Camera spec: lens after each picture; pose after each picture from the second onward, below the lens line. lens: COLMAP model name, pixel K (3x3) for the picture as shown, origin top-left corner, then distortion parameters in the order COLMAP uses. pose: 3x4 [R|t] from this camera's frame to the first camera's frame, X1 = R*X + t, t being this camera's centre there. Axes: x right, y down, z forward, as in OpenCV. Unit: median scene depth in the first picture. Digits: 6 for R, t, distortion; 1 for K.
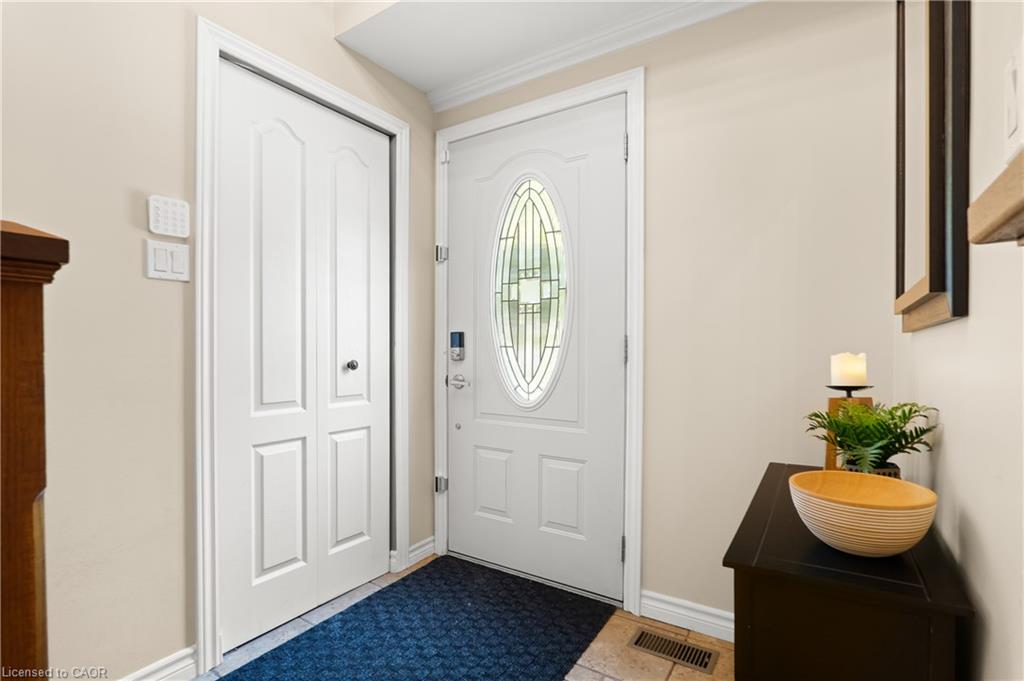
lens RADIAL K [[474.9, 0, 508.2], [0, 474.9, 348.9], [0, 0, 1]] dist [-0.002401, -0.000259]
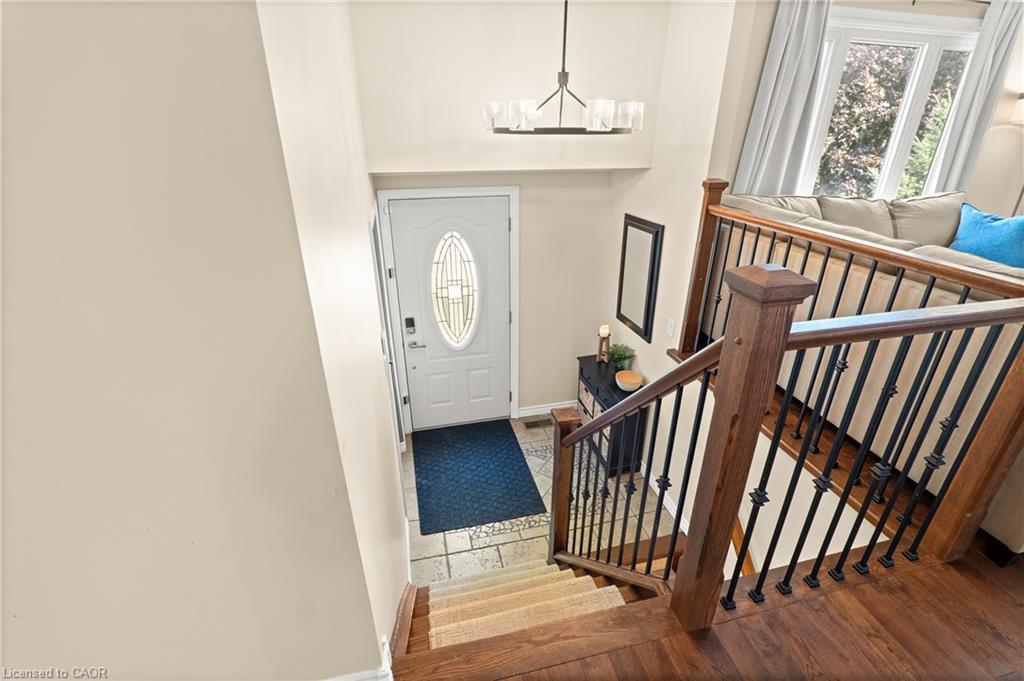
lens RADIAL K [[474.9, 0, 517.3], [0, 474.9, 335.2], [0, 0, 1]] dist [-0.002401, -0.000259]
pose [[0.694224, -0.304819, 0.652027, -1.033688], [0.002935, 0.907087, 0.420933, -0.741972], [-0.719753, -0.290308, 0.630616, -0.366897]]
